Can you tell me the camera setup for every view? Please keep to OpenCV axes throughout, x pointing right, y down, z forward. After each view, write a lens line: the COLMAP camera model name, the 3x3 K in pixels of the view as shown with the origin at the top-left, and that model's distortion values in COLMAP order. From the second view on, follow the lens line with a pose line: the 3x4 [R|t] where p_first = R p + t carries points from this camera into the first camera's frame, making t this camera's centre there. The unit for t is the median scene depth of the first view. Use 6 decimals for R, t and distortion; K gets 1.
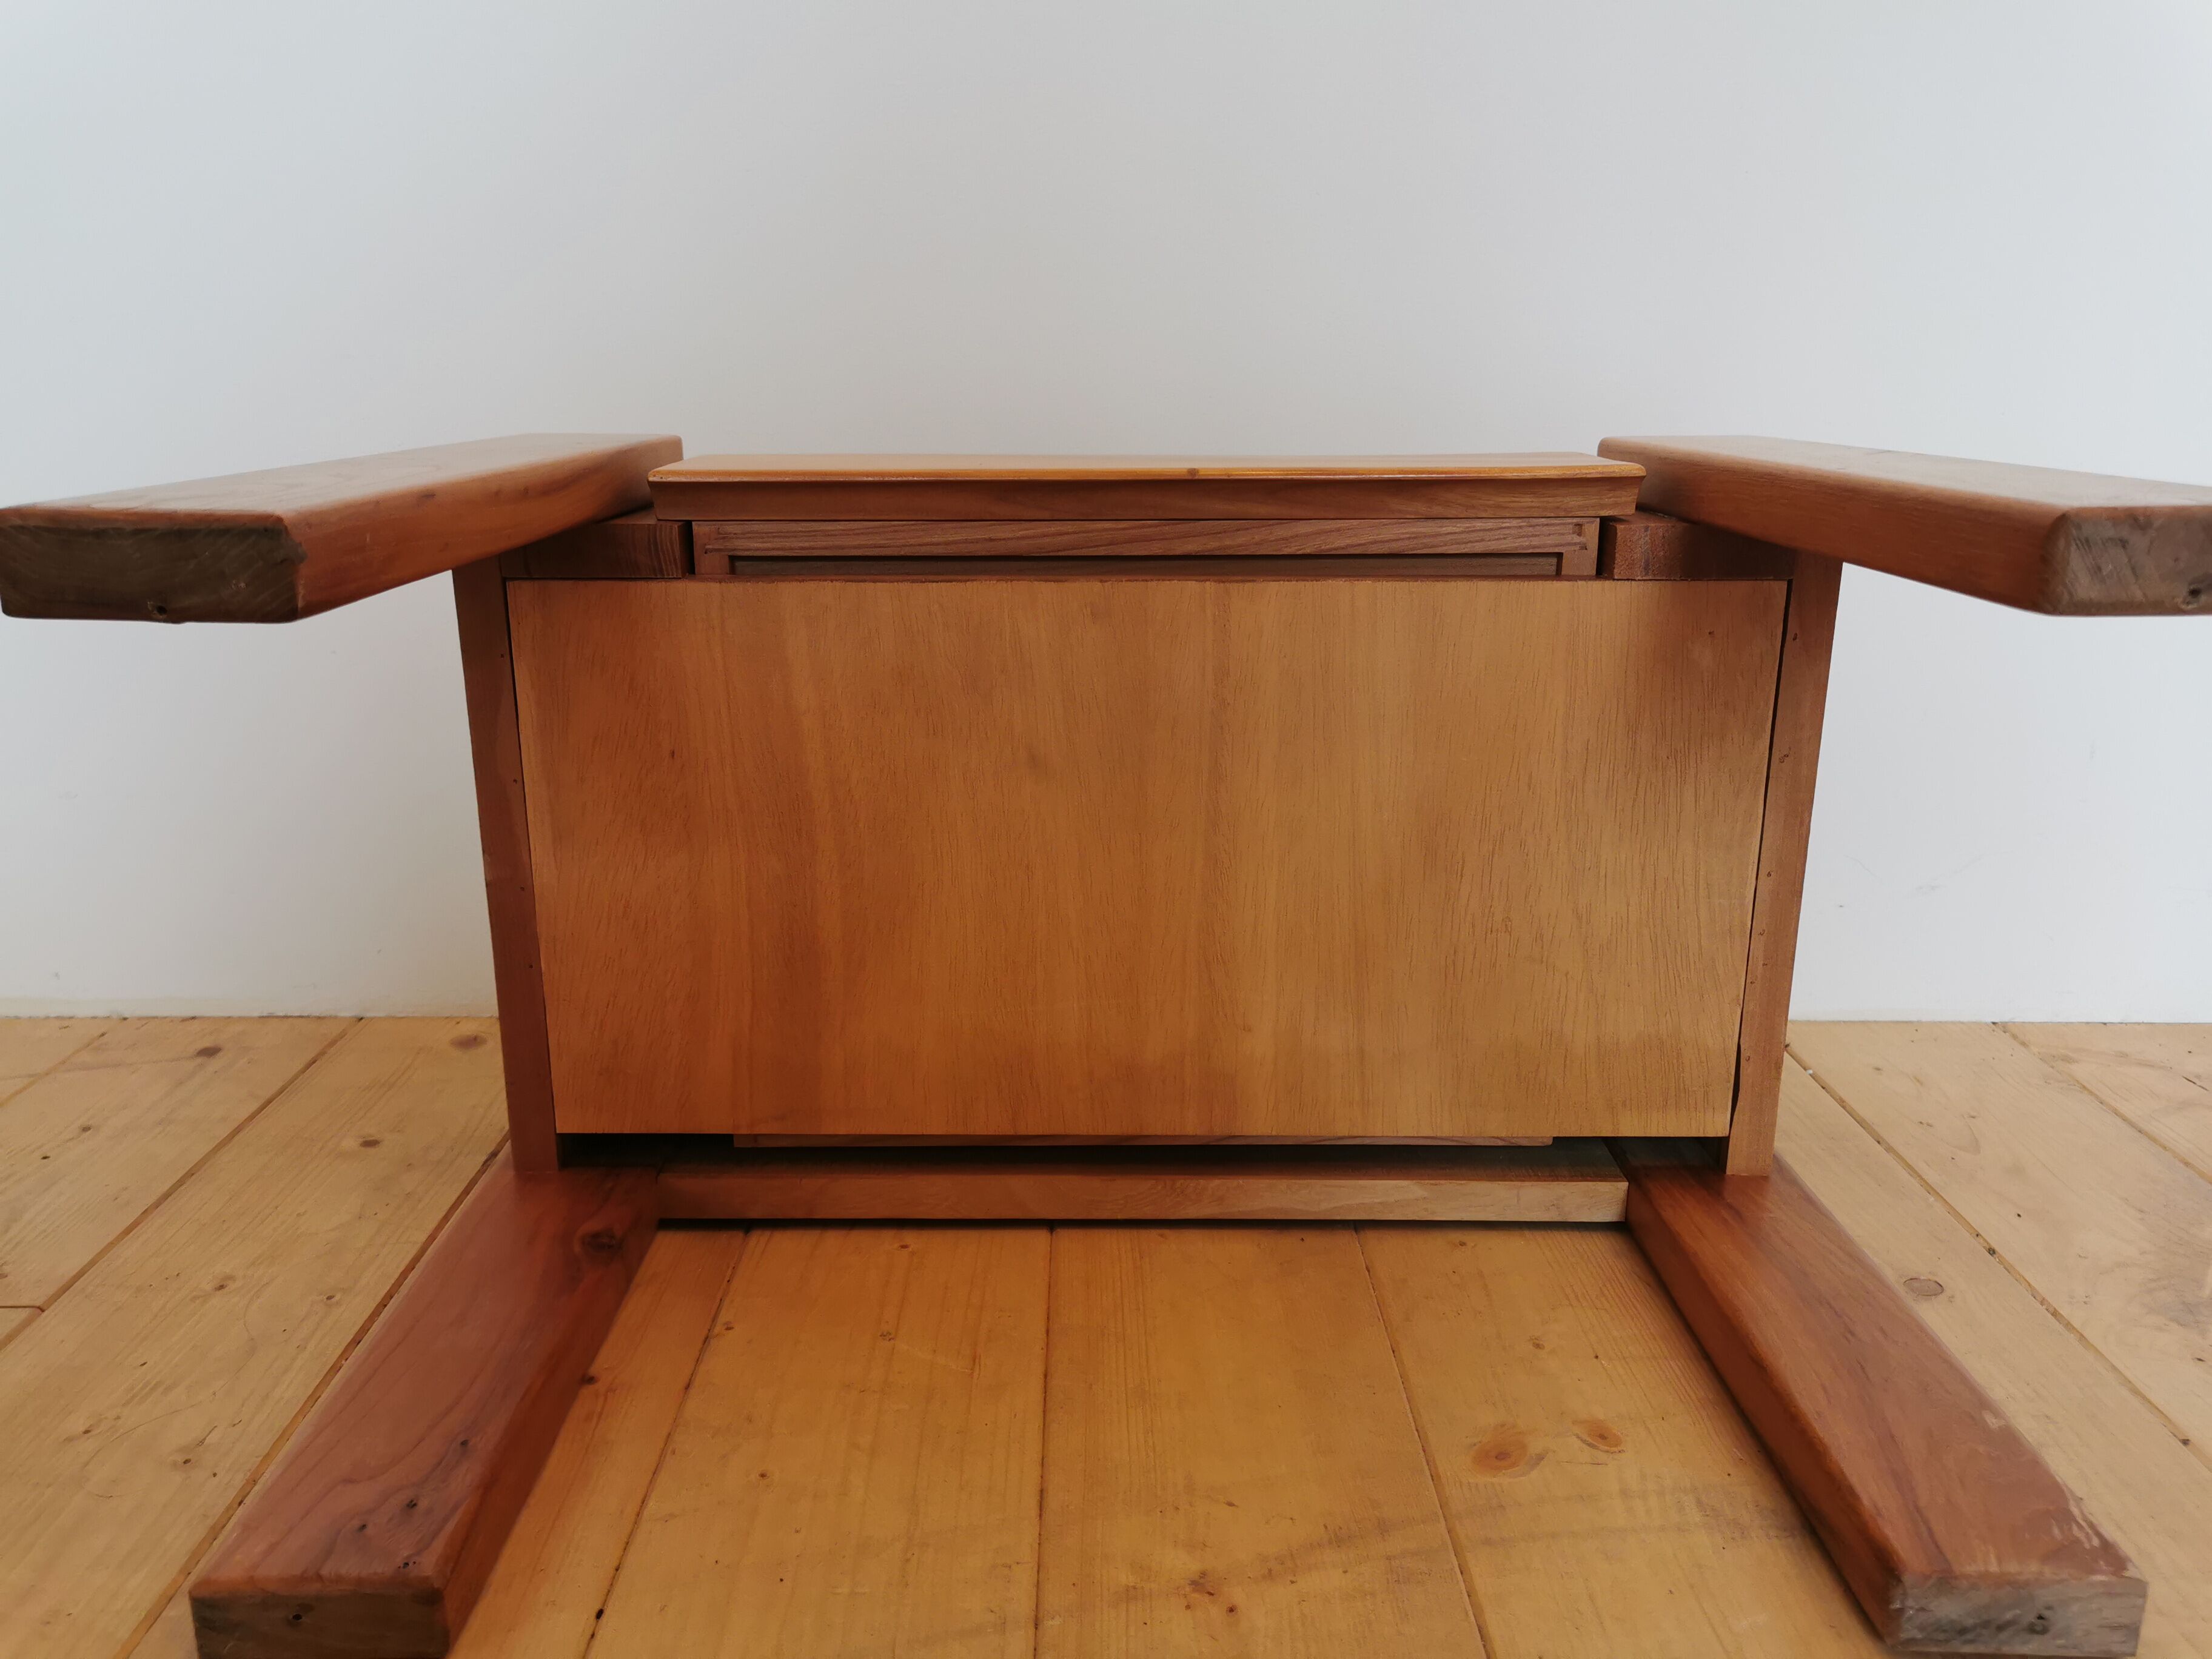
lens RADIAL K [[1718.9, 0, 1109.7], [0, 1718.9, 829.1], [0, 0, 1]] dist [0.030779, -0.007967]
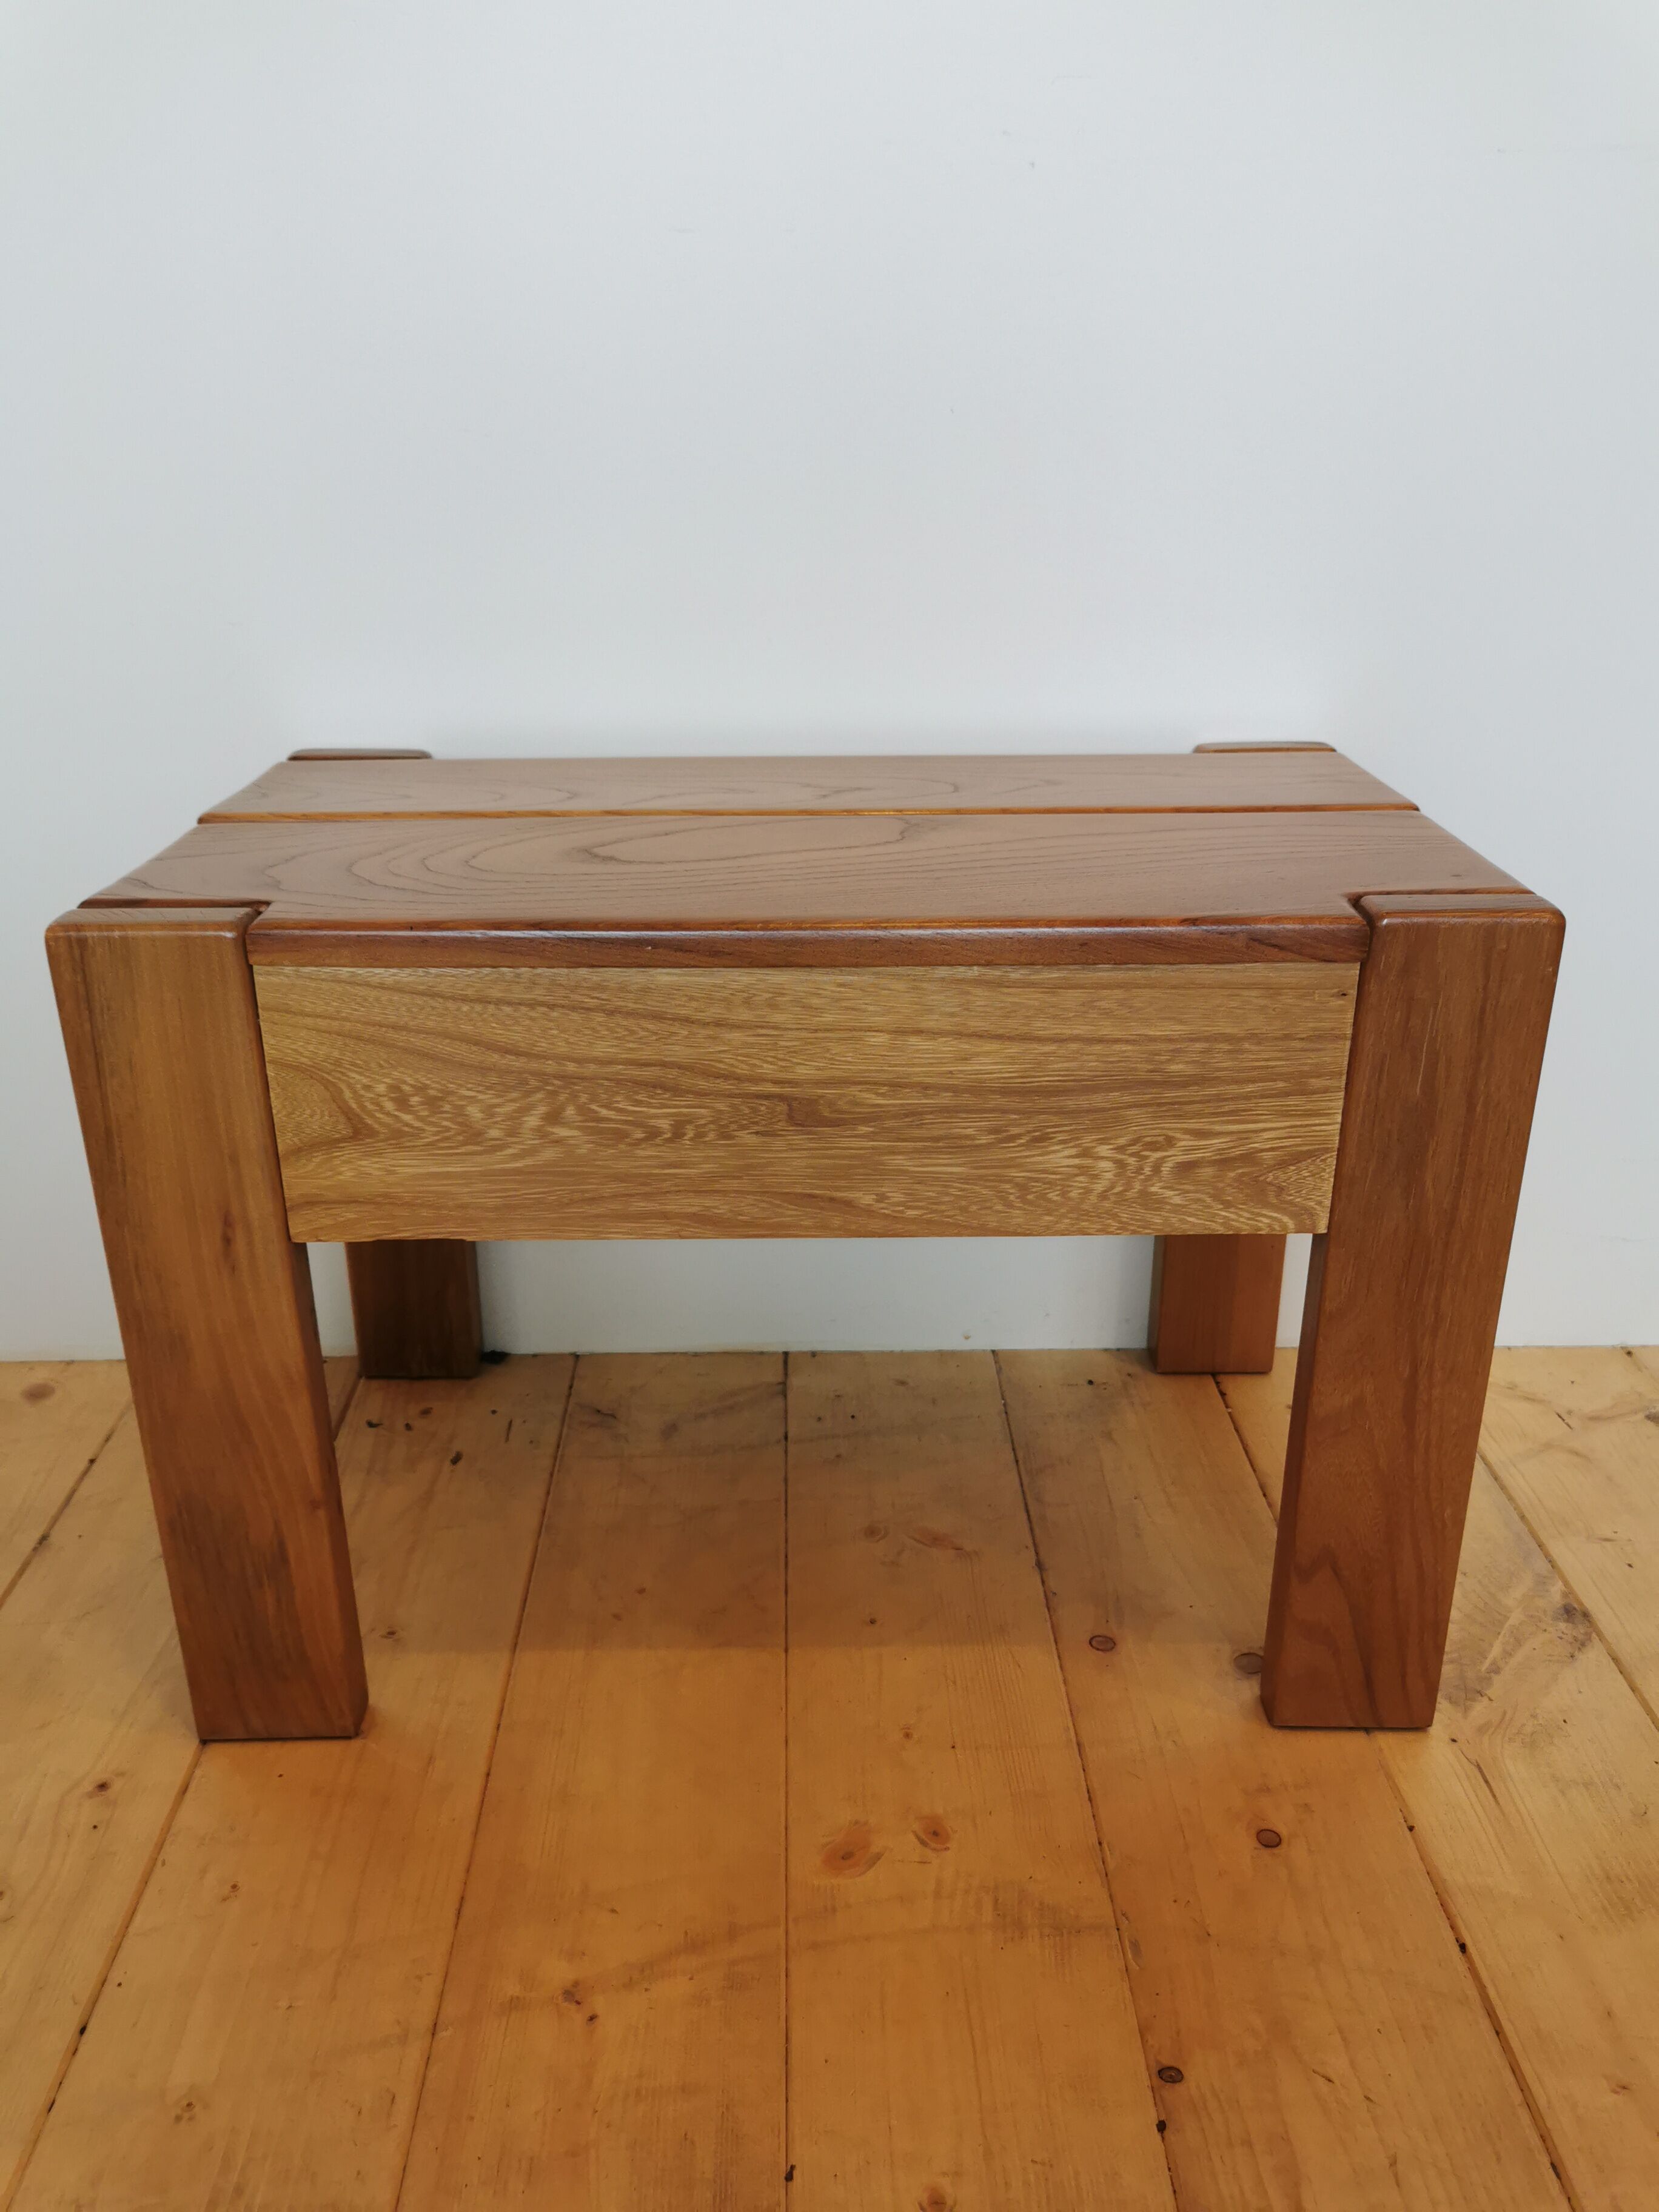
lens RADIAL K [[1723.1, 0, 826.3], [0, 1723.1, 1101.2], [0, 0, 1]] dist [0.035645, -0.011778]
pose [[0.999927, -0.011286, 0.004313, 0.192164], [0.010636, 0.991587, 0.129007, -0.290659], [-0.005733, -0.128951, 0.991634, -0.128806]]
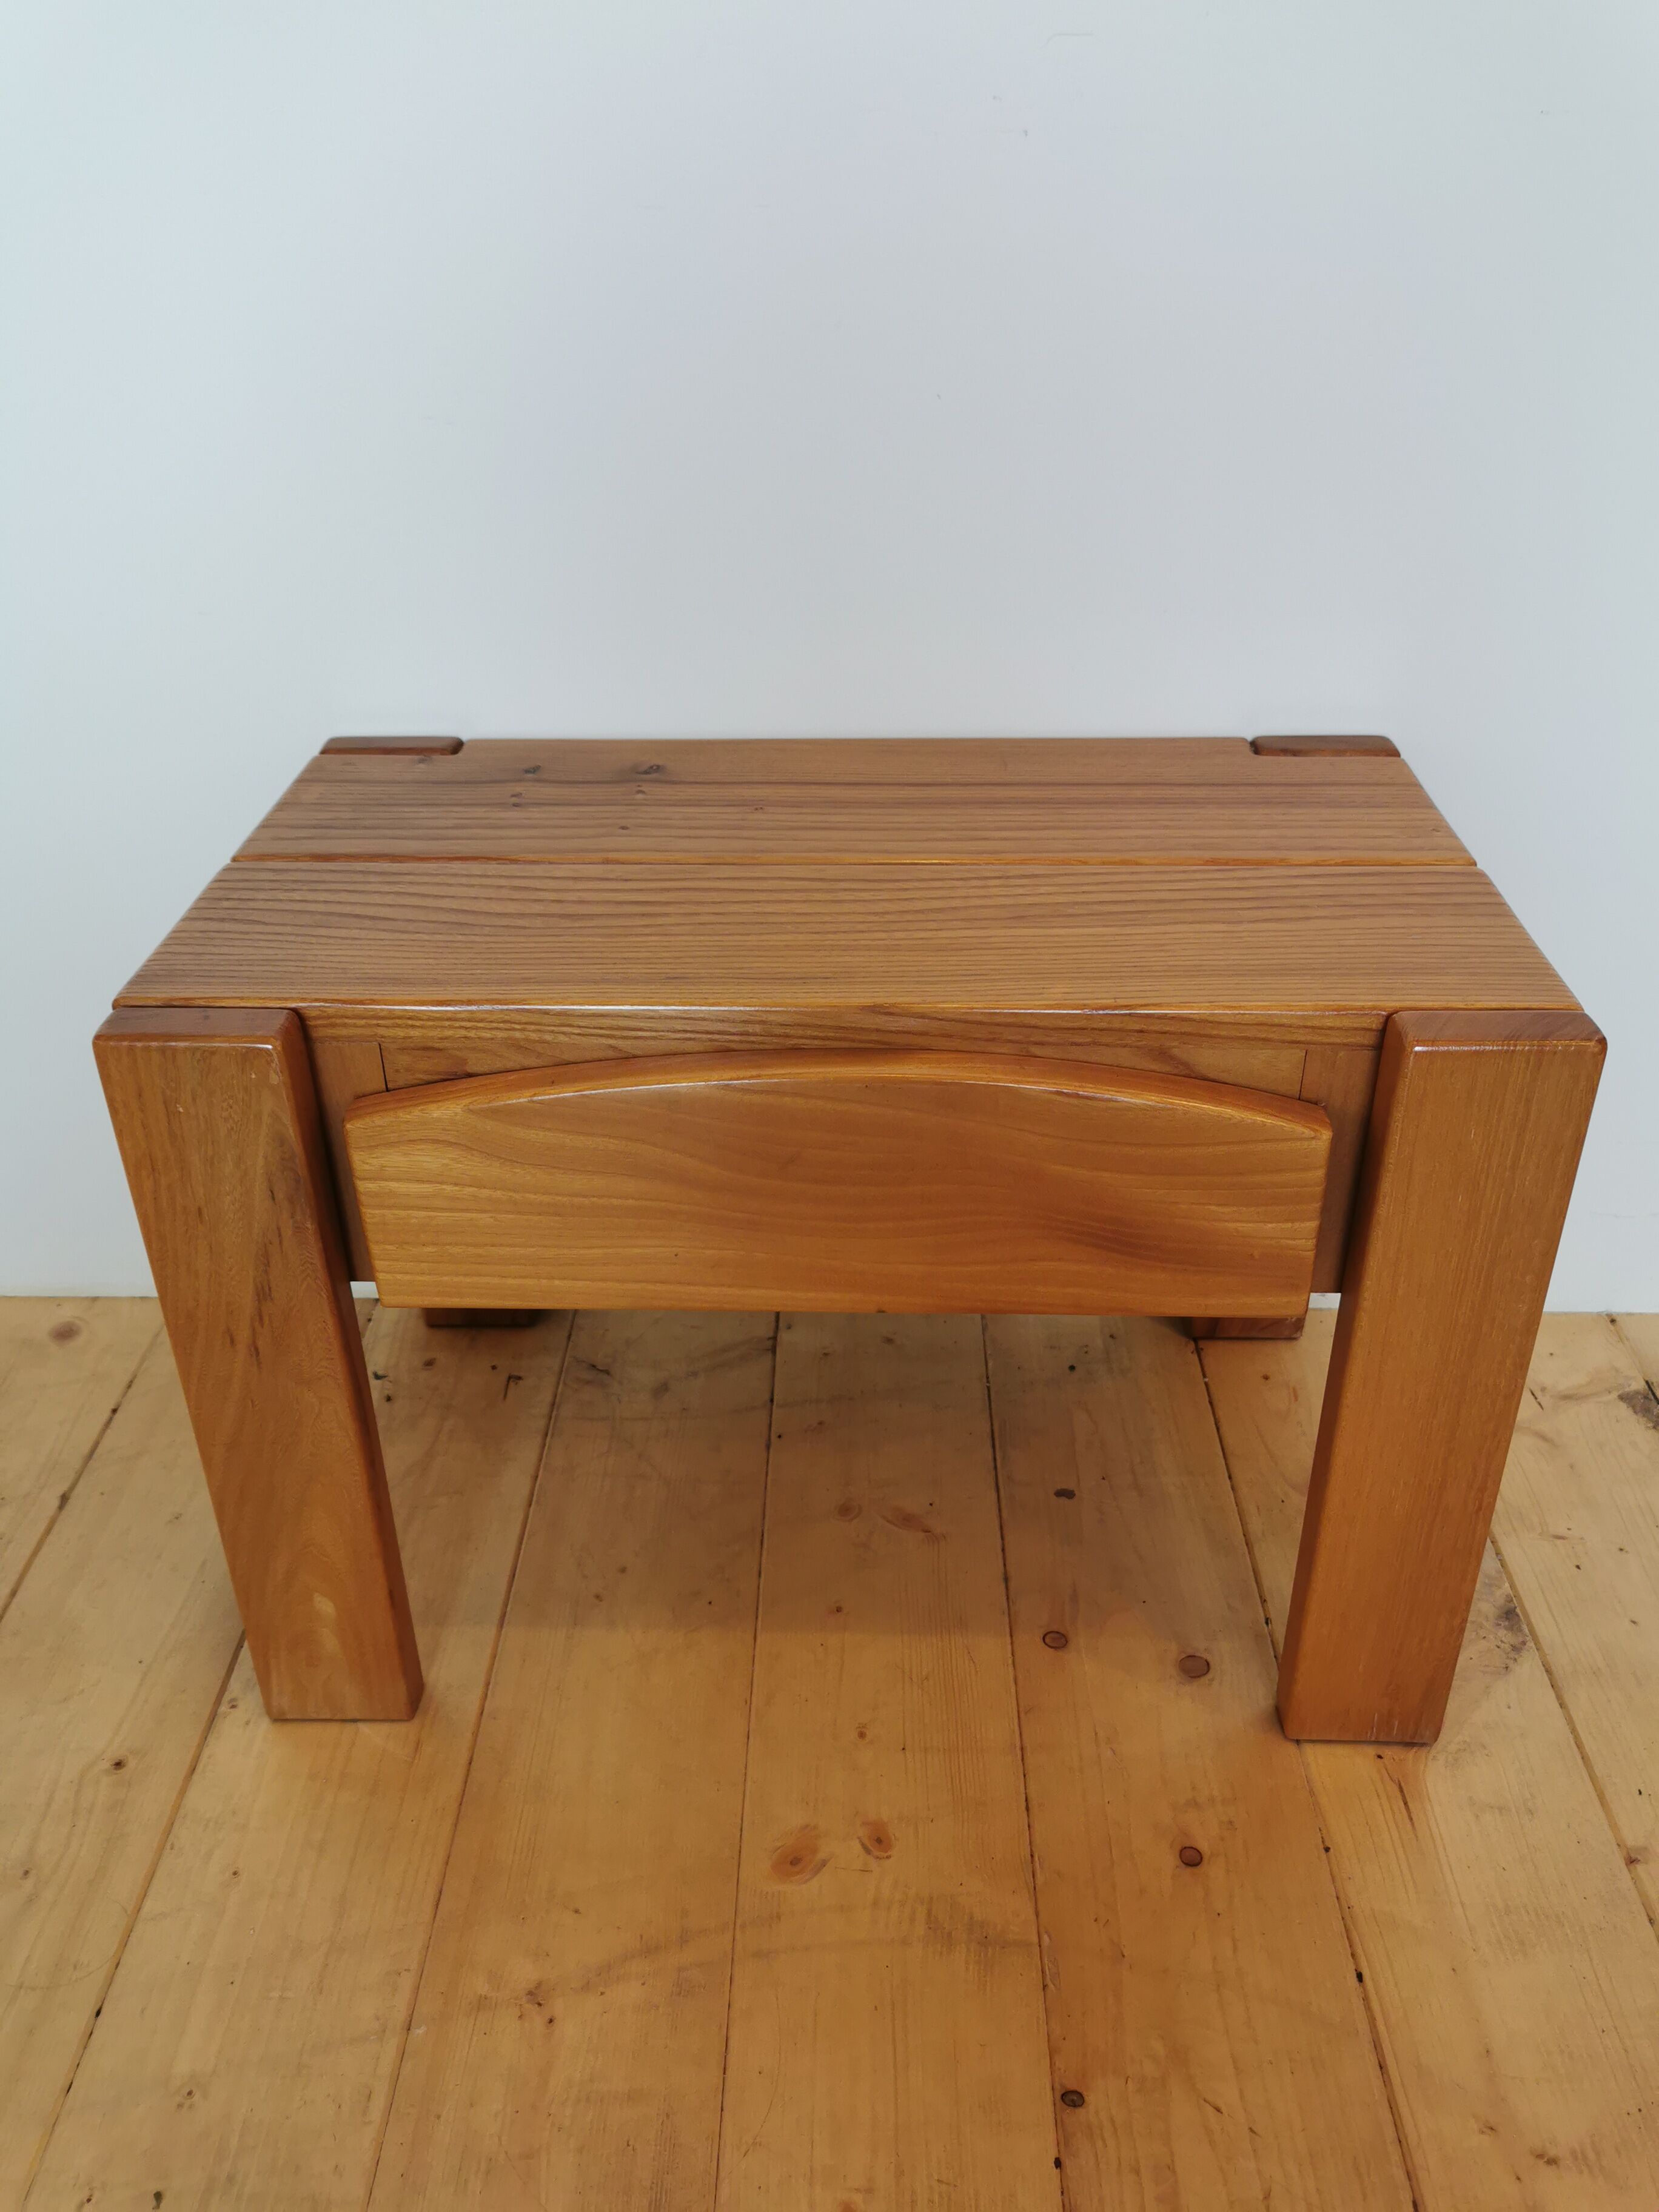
lens RADIAL K [[1718.9, 0, 826.3], [0, 1718.9, 1104.2], [0, 0, 1]] dist [0.030779, -0.007967]
pose [[0.999266, 0.004436, -0.038060, 0.268908], [0.006442, 0.959696, 0.280966, -0.503841], [0.037772, -0.281005, 0.958963, -0.087413]]
